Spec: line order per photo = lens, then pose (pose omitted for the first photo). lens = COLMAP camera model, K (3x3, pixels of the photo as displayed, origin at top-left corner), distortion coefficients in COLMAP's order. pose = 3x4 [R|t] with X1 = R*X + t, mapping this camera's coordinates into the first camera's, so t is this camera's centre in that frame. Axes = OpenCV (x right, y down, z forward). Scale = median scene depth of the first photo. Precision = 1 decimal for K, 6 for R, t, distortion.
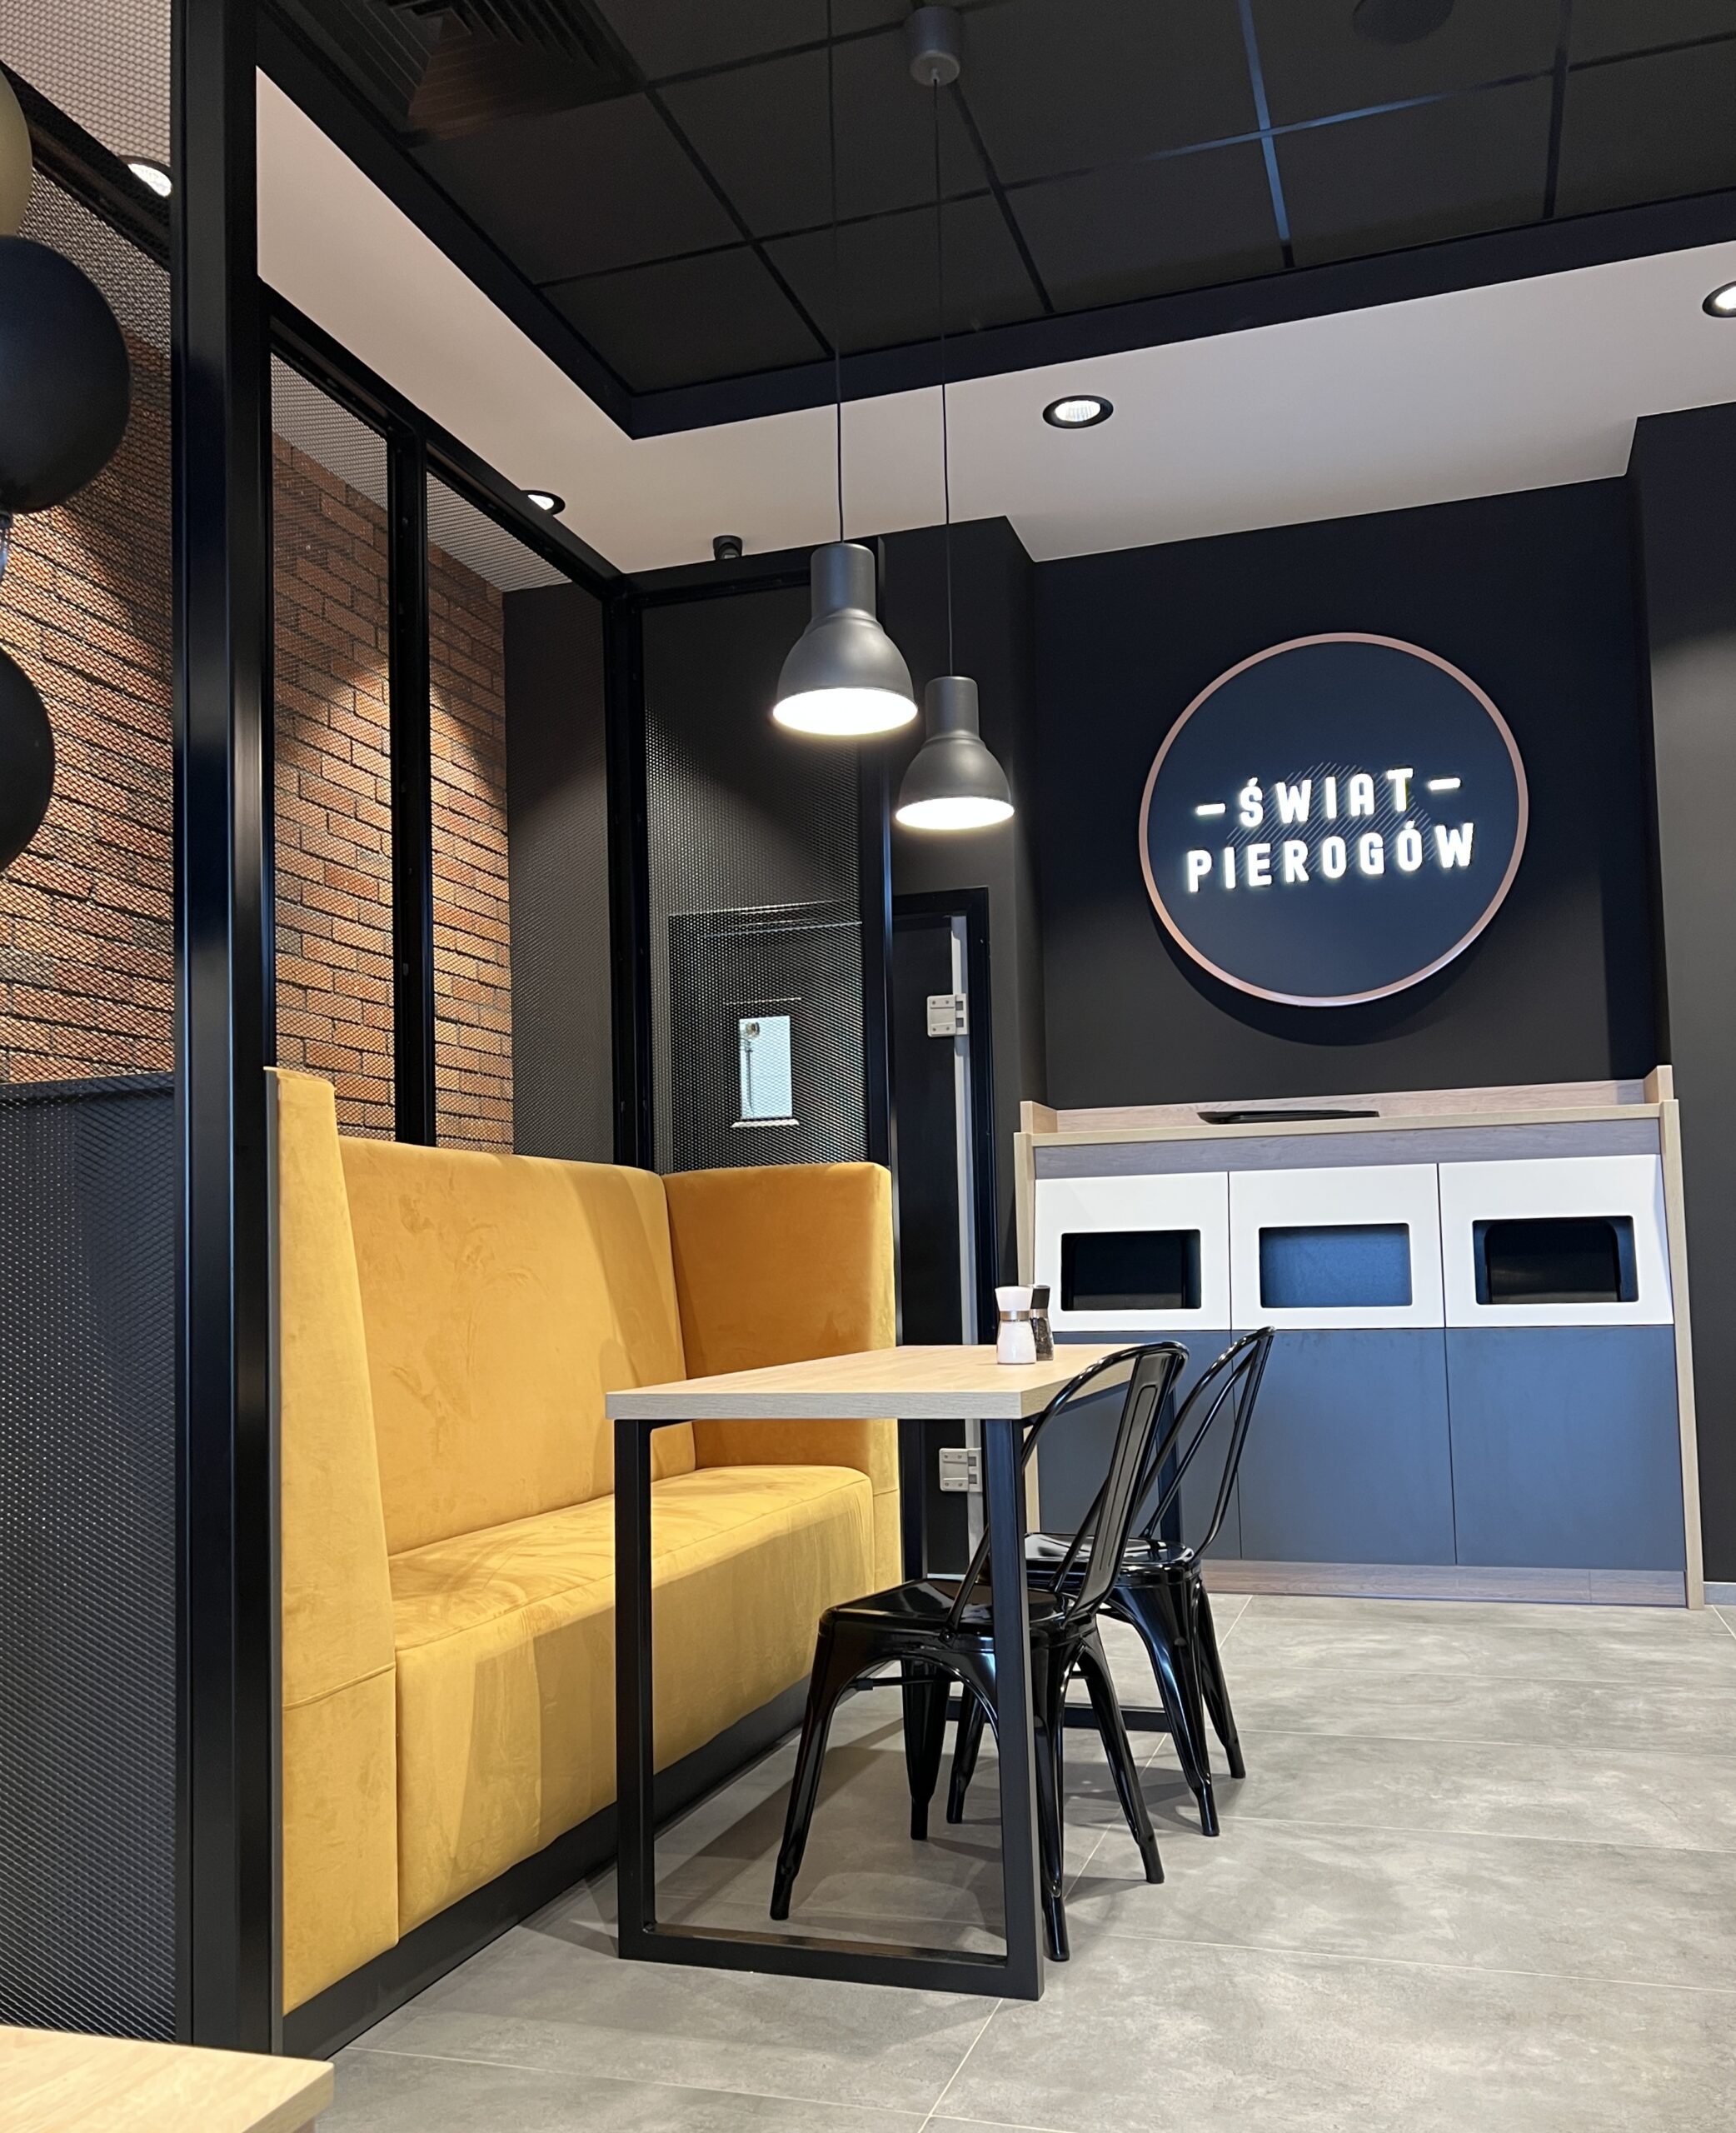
lens RADIAL K [[1827.3, 0, 868.9], [0, 1827.3, 1171.6], [0, 0, 1]] dist [0.025469, -0.010124]
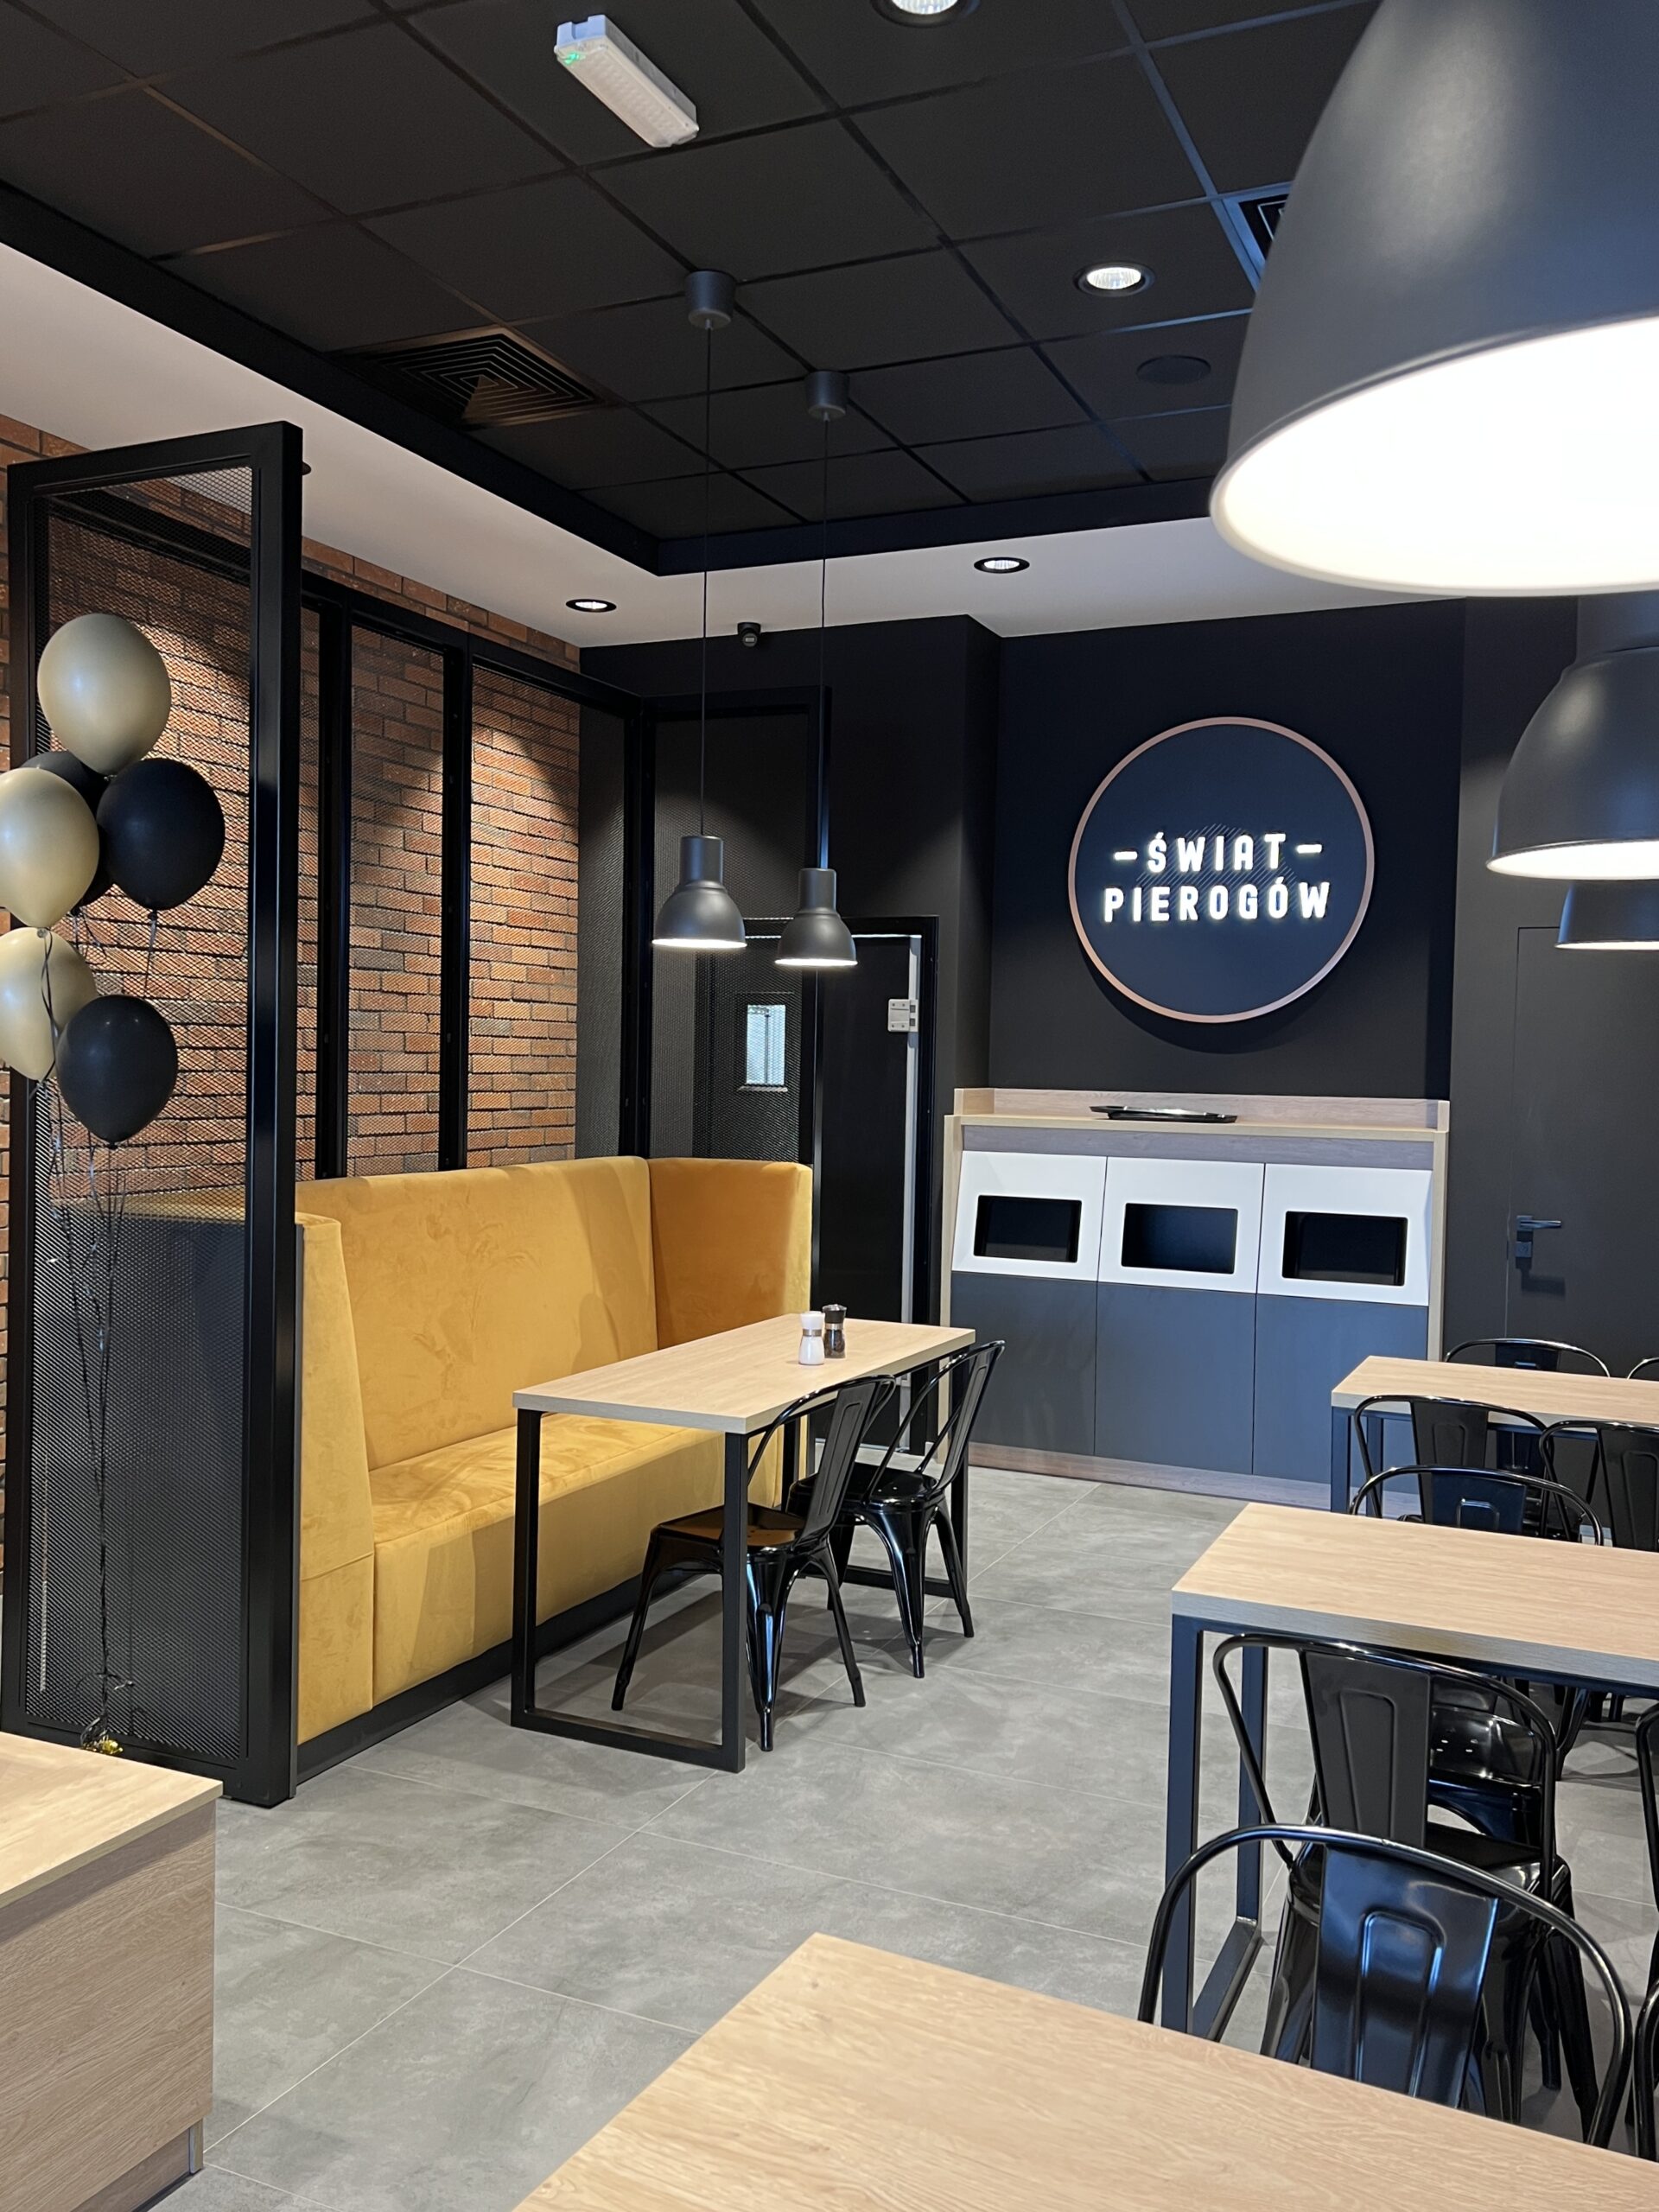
lens RADIAL K [[1745.1, 0, 829.9], [0, 1745.1, 1140.5], [0, 0, 1]] dist [0.052014, -0.080743]
pose [[0.992579, 0.050198, -0.110756, 0.151478], [-0.039210, 0.994290, 0.099245, -0.135941], [0.115106, -0.094165, 0.988880, -0.248578]]
